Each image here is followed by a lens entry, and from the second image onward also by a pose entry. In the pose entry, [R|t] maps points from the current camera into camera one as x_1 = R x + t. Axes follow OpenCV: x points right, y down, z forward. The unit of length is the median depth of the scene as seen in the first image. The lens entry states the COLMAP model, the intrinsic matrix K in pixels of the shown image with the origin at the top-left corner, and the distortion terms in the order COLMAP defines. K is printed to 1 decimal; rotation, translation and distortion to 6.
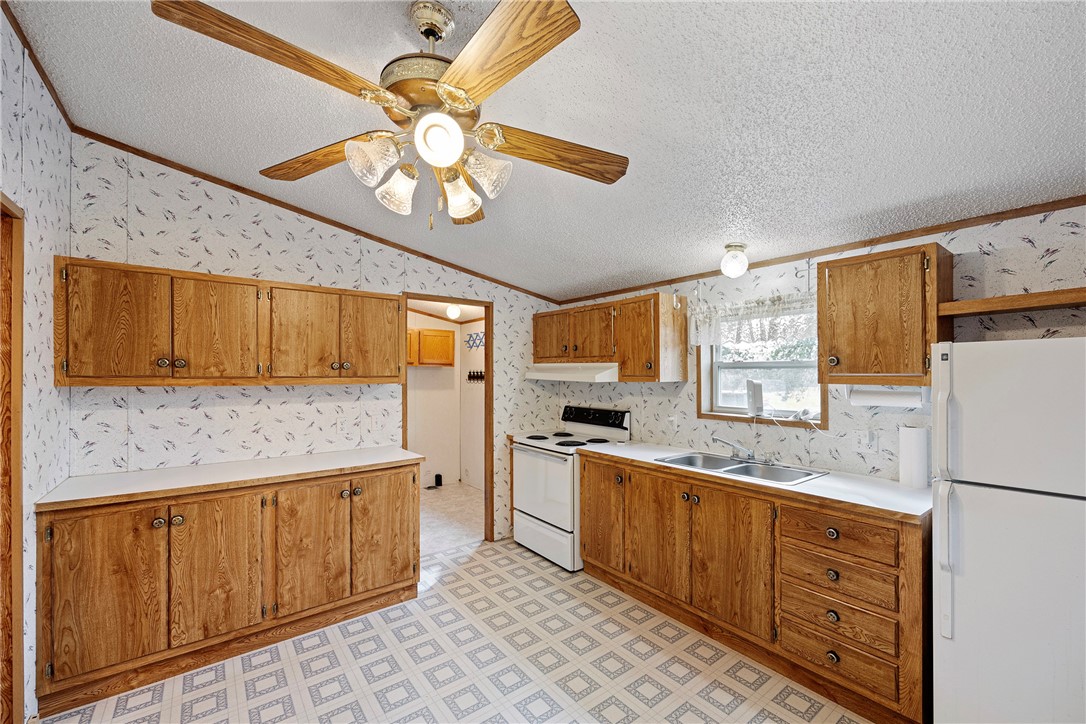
lens RADIAL K [[434.9, 0, 547.3], [0, 434.9, 372.6], [0, 0, 1]] dist [-0.016744, 0.000494]
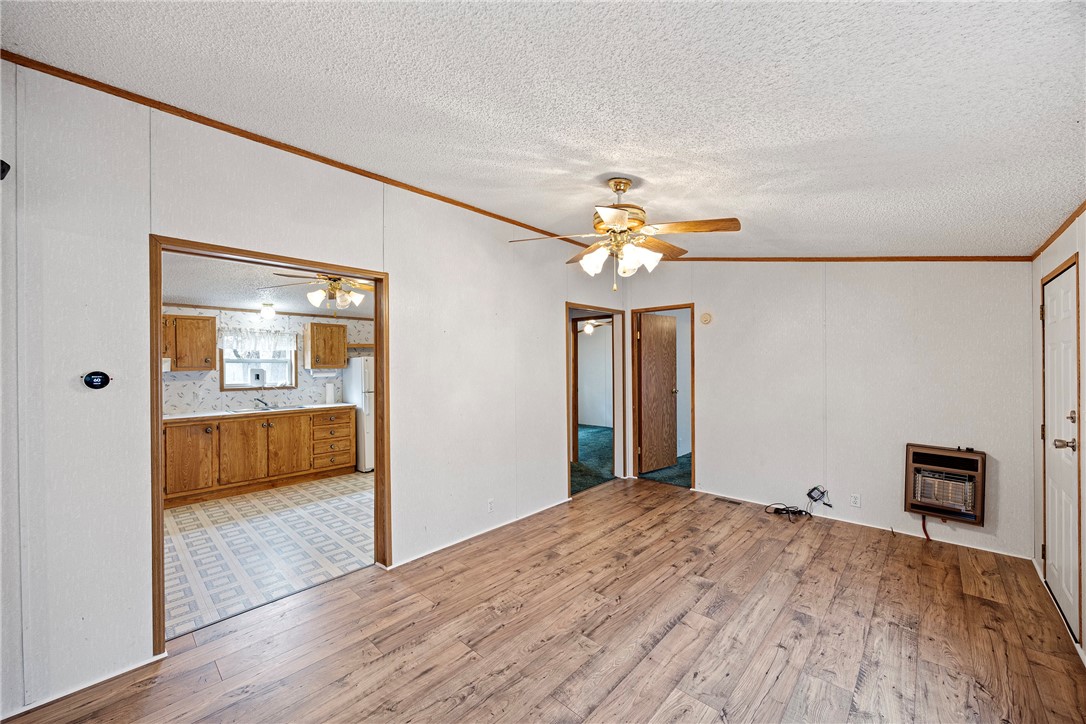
lens RADIAL K [[413.5, 0, 546.1], [0, 413.5, 367.1], [0, 0, 1]] dist [-0.013748, 0.001616]
pose [[-0.152862, -0.005851, 0.988230, -1.659284], [0.002784, 0.999976, 0.006352, 0.002242], [-0.988244, 0.003722, -0.152842, -0.018383]]
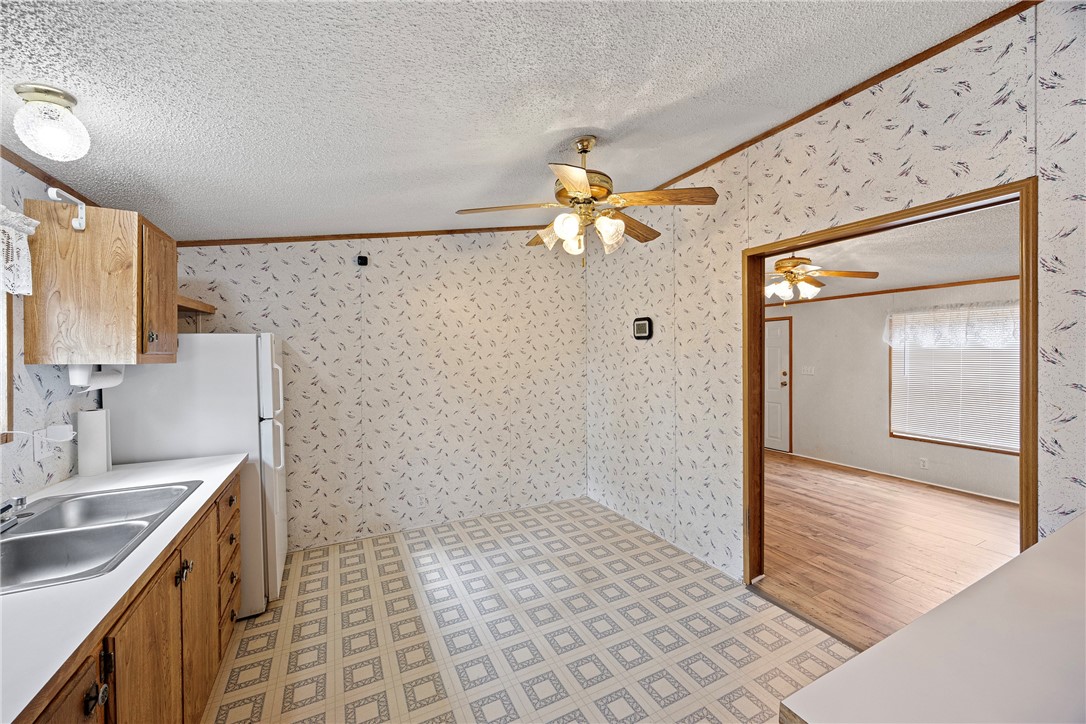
lens RADIAL K [[413.5, 0, 546.1], [0, 413.5, 358.9], [0, 0, 1]] dist [-0.013748, 0.001616]
pose [[-0.980756, -0.000414, 0.195236, -0.213074], [0.001218, 0.999965, 0.008238, 0.007970], [-0.195233, 0.008318, -0.980722, 1.291619]]
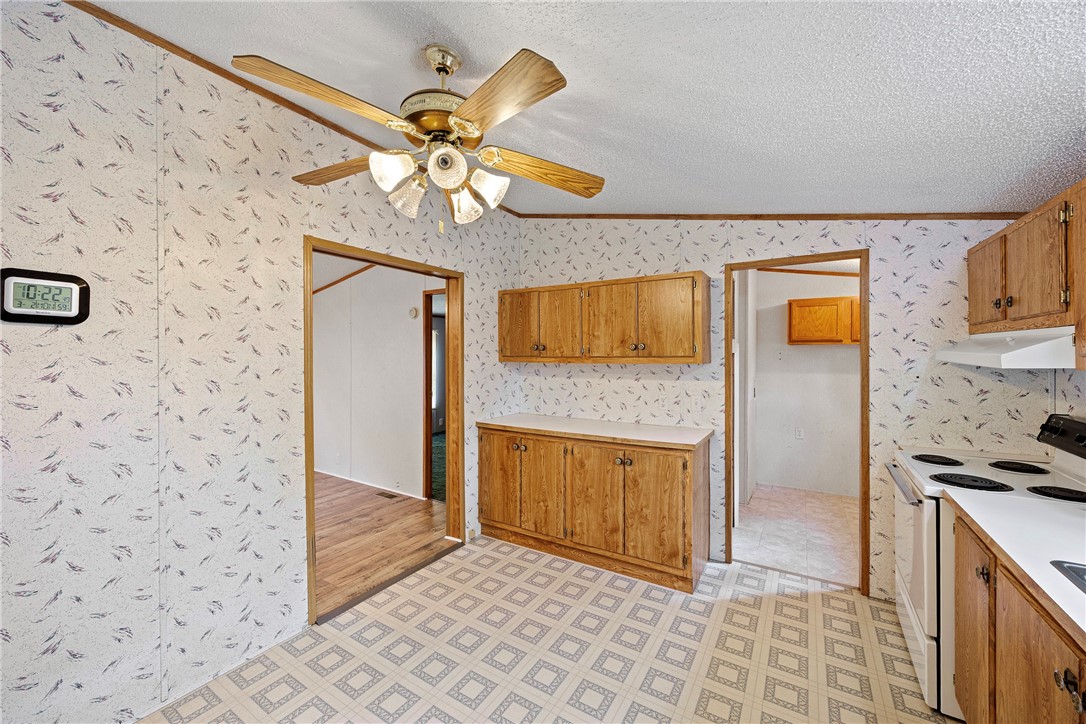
lens RADIAL K [[413.5, 0, 548.5], [0, 413.5, 357.5], [0, 0, 1]] dist [-0.013748, 0.001616]
pose [[0.340520, 0.002358, -0.940234, 0.449021], [0.006661, 0.999966, 0.004920, 0.004568], [0.940214, -0.007938, 0.340492, 0.437768]]
